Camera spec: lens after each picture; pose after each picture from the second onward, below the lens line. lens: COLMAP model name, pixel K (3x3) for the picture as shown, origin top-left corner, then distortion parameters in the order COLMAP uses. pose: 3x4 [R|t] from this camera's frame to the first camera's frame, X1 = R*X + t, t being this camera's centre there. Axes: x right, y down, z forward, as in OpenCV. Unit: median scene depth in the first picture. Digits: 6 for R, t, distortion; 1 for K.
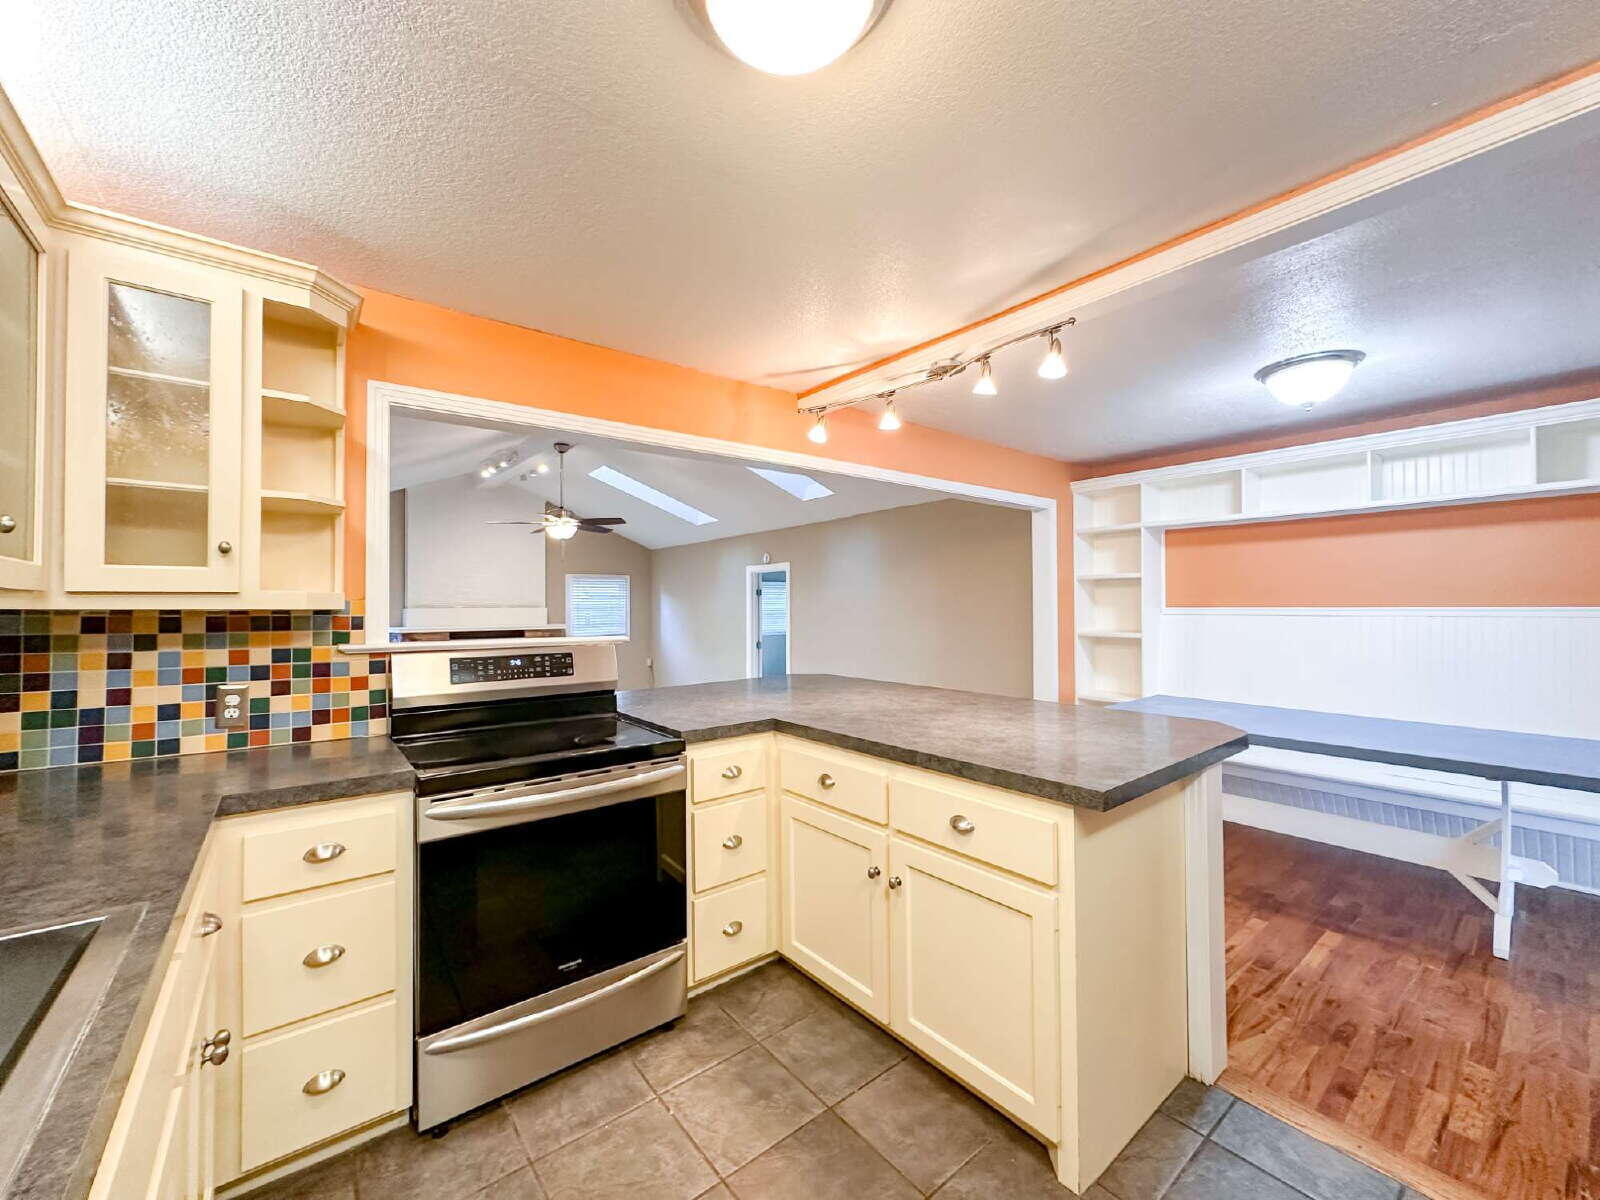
lens RADIAL K [[636.9, 0, 801.7], [0, 636.9, 599.3], [0, 0, 1]] dist [-0.005563, 0.000588]
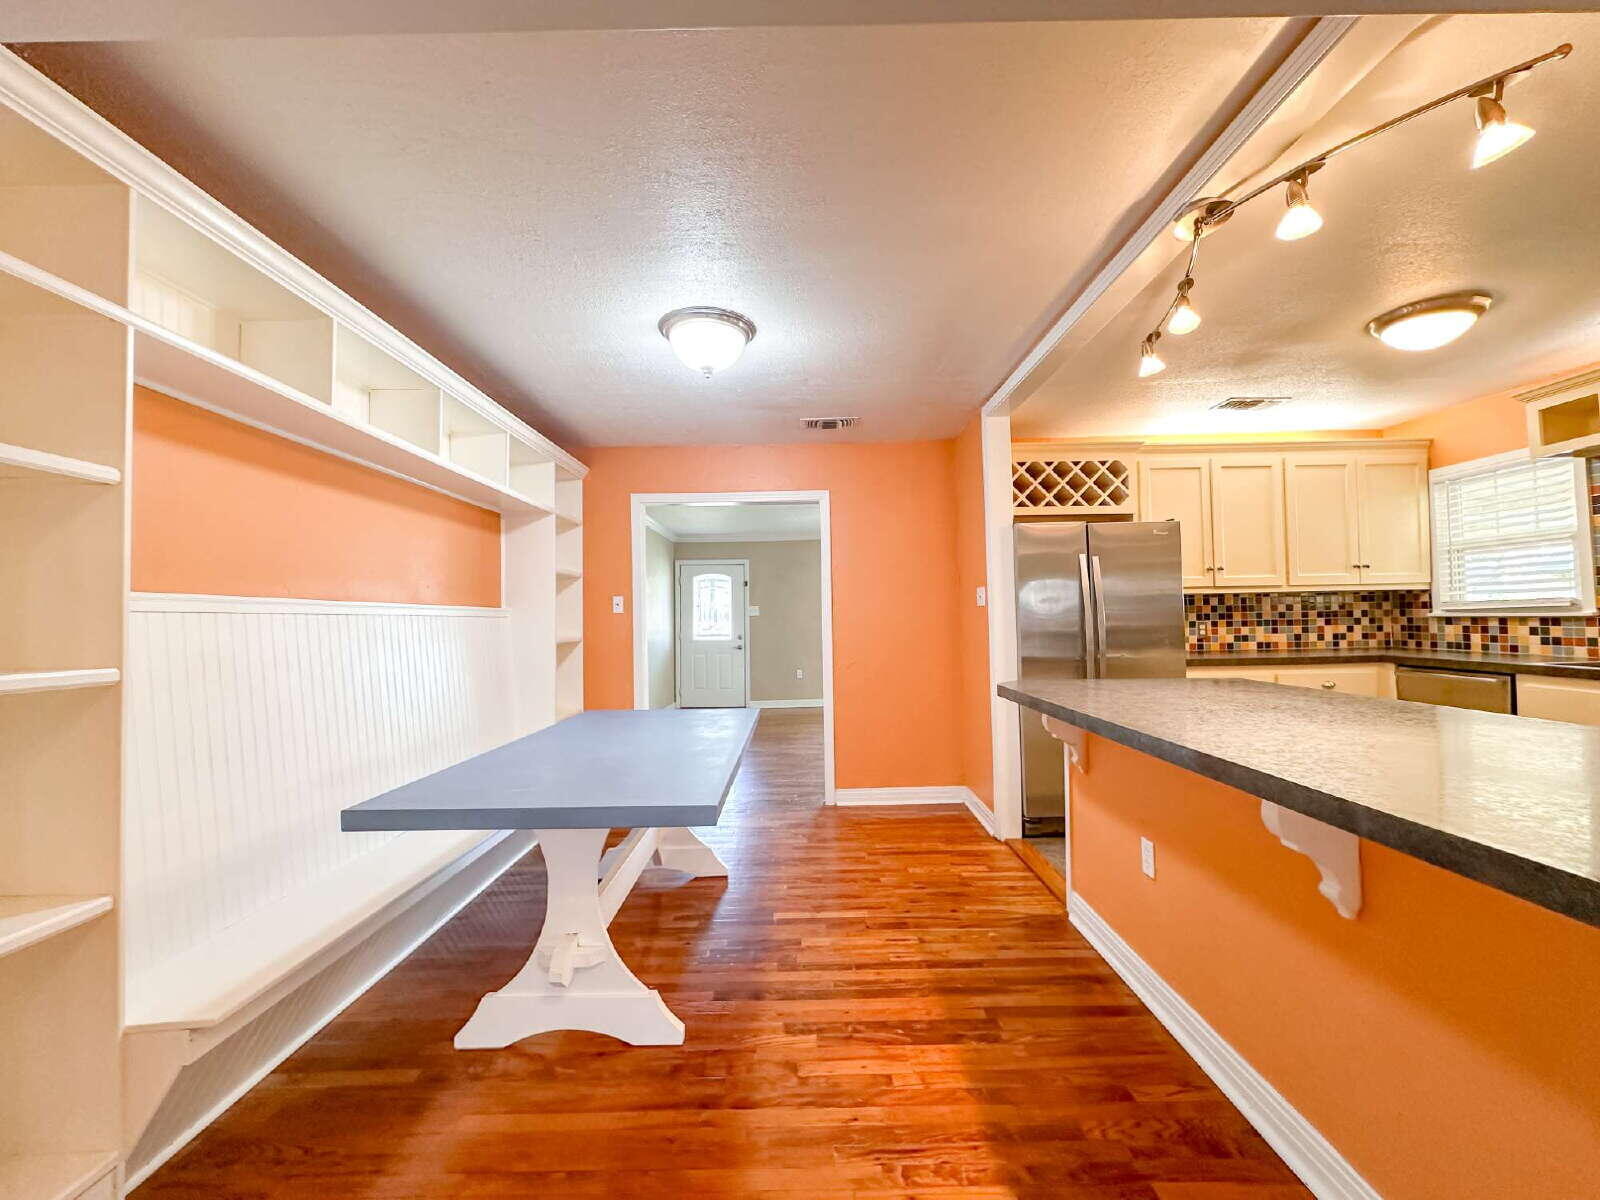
lens RADIAL K [[636.9, 0, 801.7], [0, 636.9, 599.3], [0, 0, 1]] dist [-0.005563, 0.000588]
pose [[-0.776861, 0.042195, 0.628257, 0.153775], [0.016426, 0.998771, -0.046768, 0.072464], [-0.629458, -0.026013, -0.776599, 1.871246]]
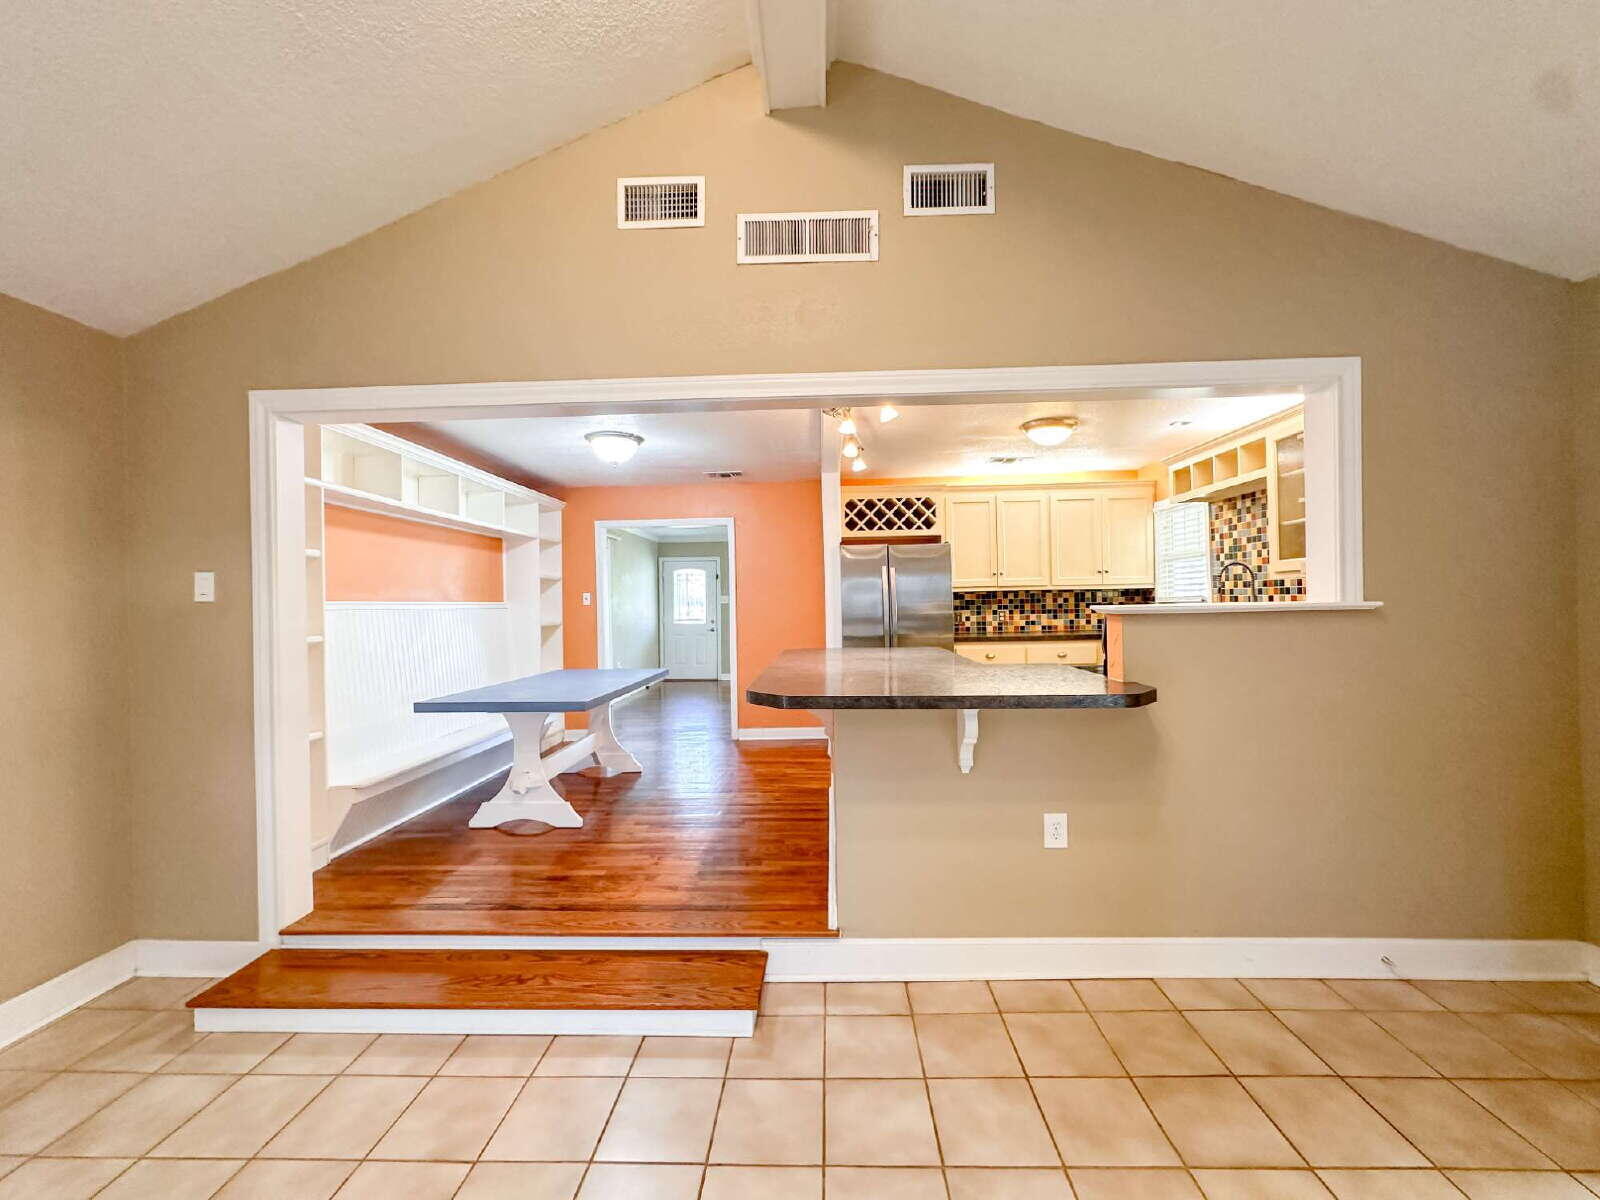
lens RADIAL K [[636.9, 0, 801.7], [0, 636.9, 599.3], [0, 0, 1]] dist [-0.005563, 0.000588]
pose [[-0.751134, 0.026980, 0.659599, -0.622568], [0.017048, 0.999624, -0.021475, 0.066051], [-0.659930, -0.004886, -0.751311, 2.143226]]
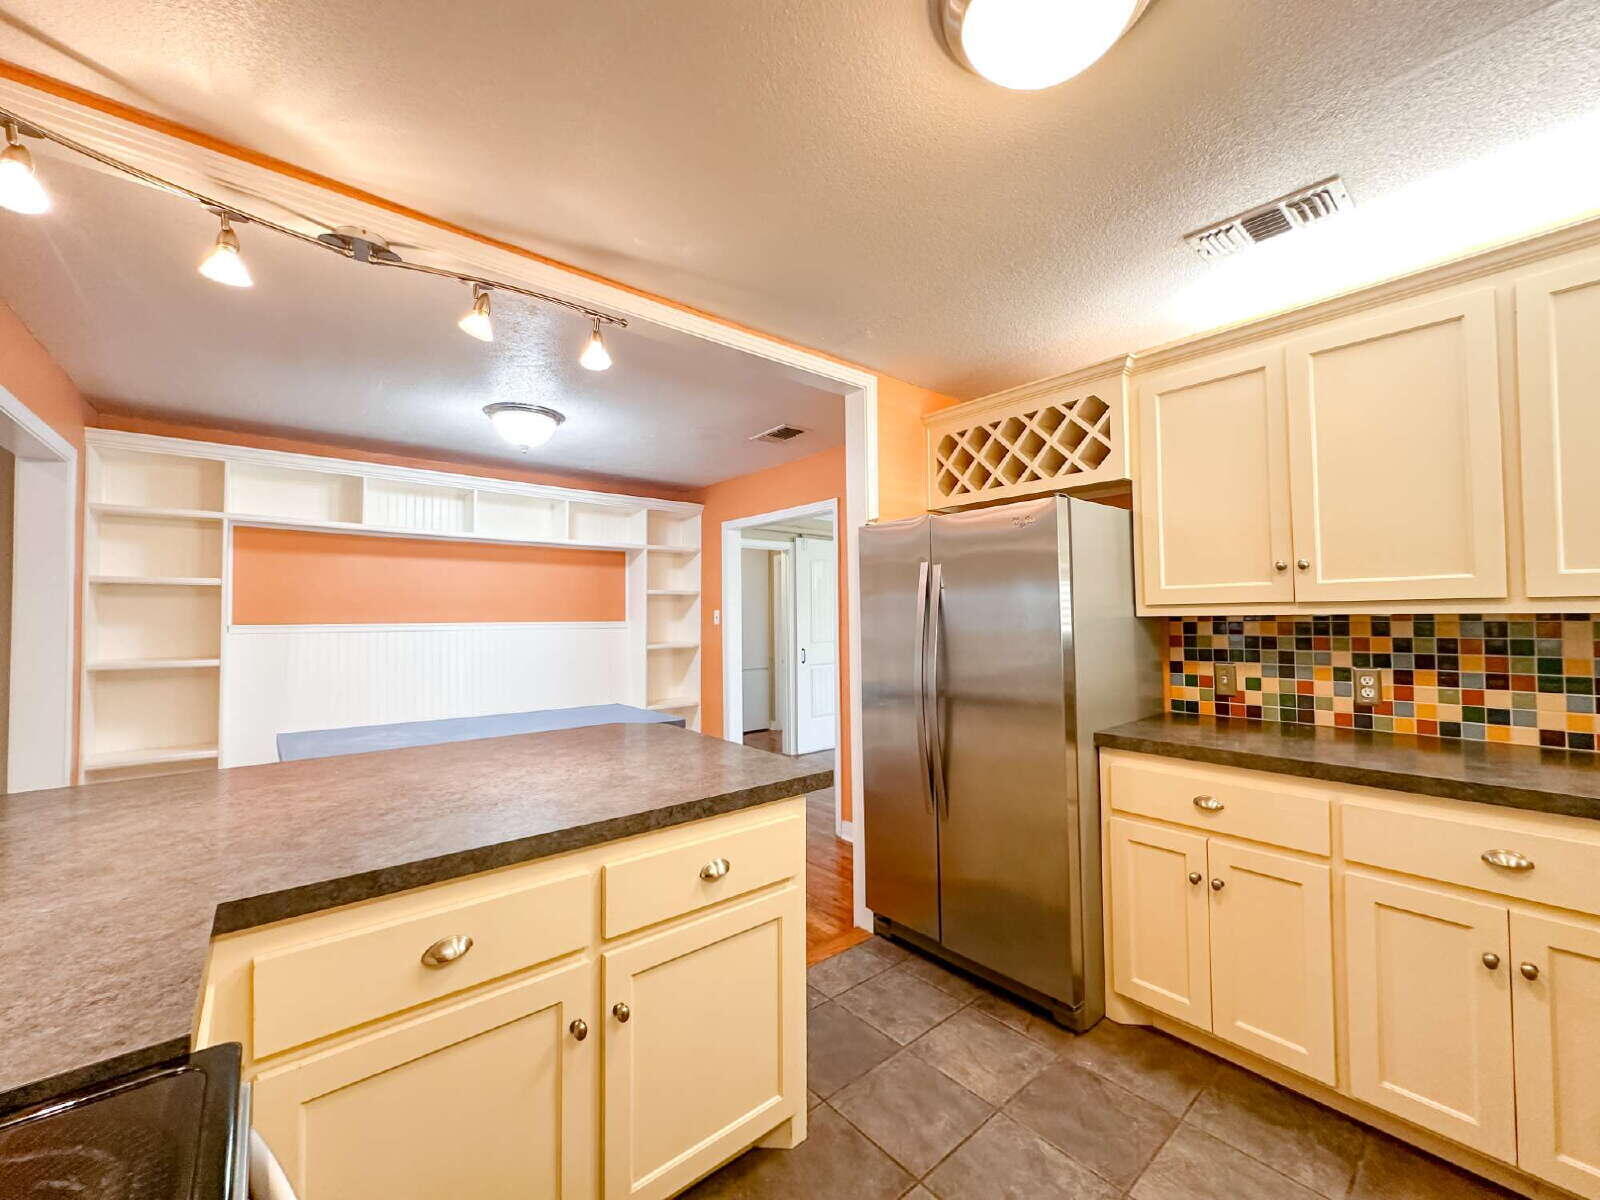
lens RADIAL K [[642.3, 0, 807.5], [0, 642.3, 599.2], [0, 0, 1]] dist [-0.002039, 0.000269]
pose [[-0.027307, 0.034013, 0.999048, -0.430286], [-0.004136, 0.999409, -0.034139, 0.008362], [-0.999619, -0.005065, -0.027151, 0.599489]]
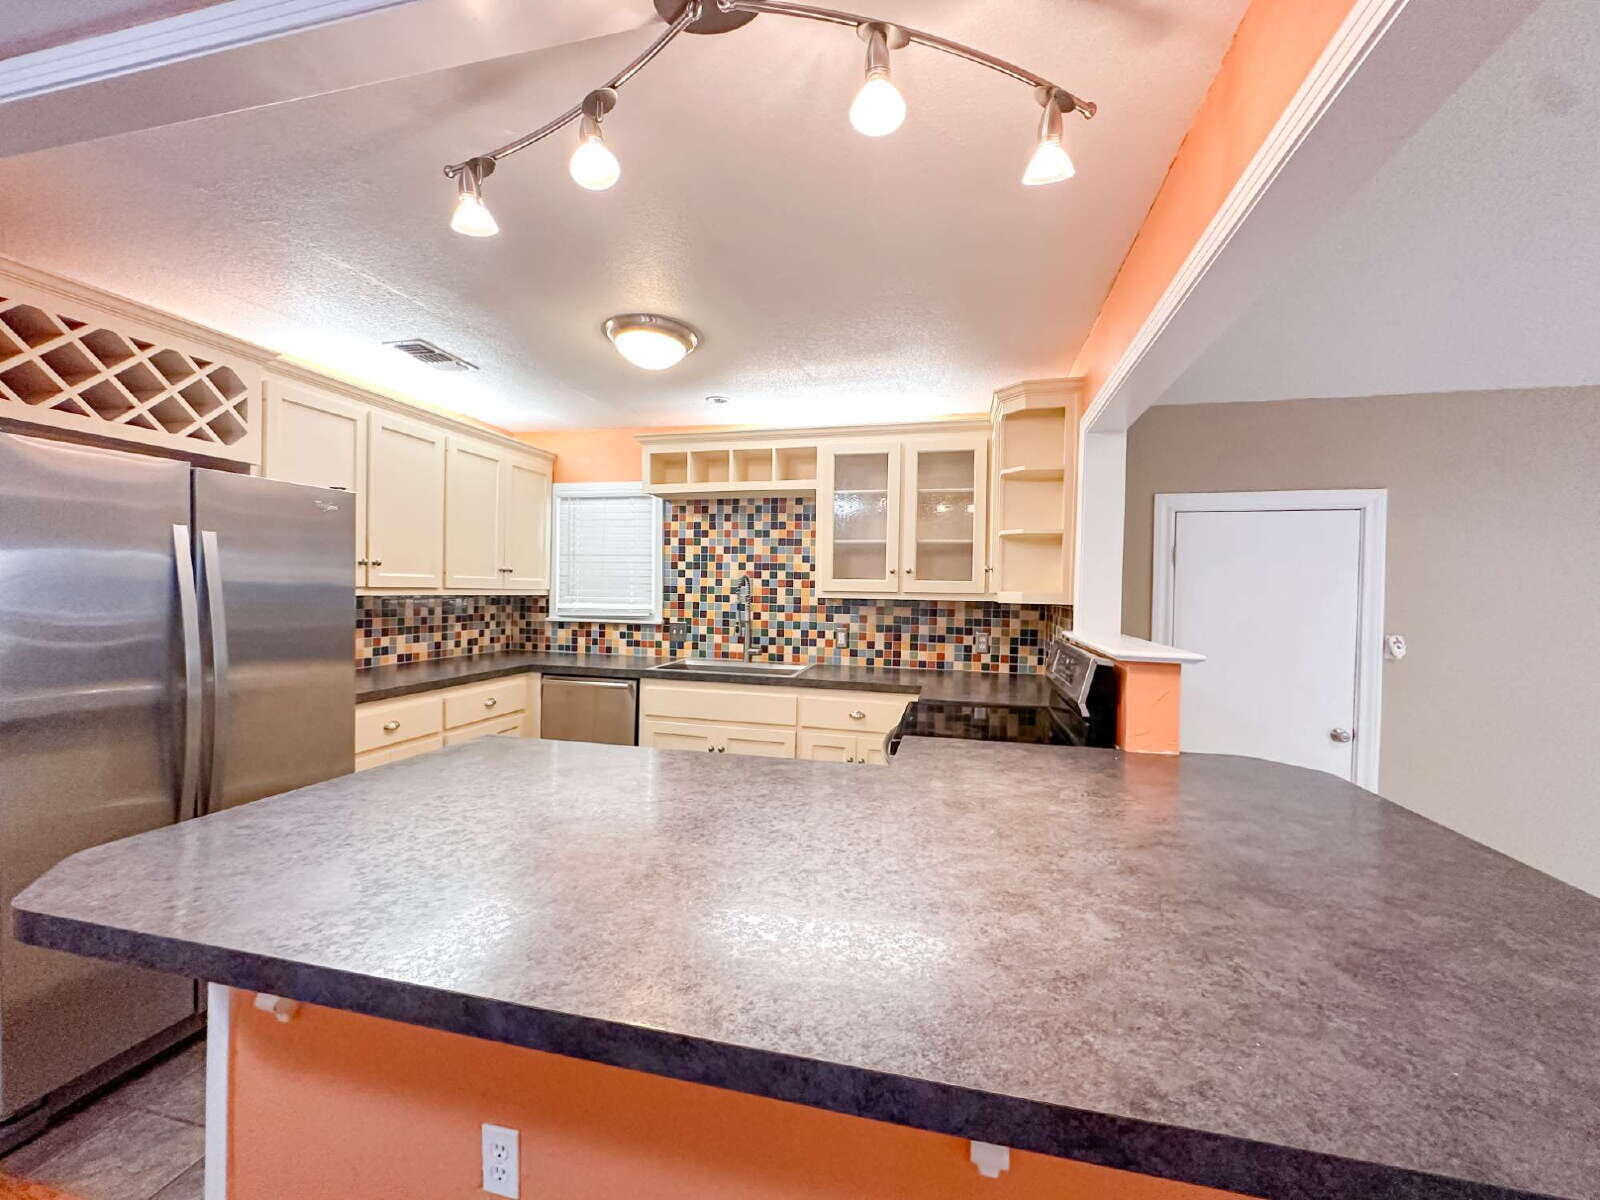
lens RADIAL K [[636.9, 0, 801.7], [0, 636.9, 599.3], [0, 0, 1]] dist [-0.005563, 0.000588]
pose [[-0.790854, 0.005989, -0.611976, 0.433879], [0.002168, 0.999973, 0.006985, -0.001465], [0.612002, 0.004197, -0.790845, 1.396321]]
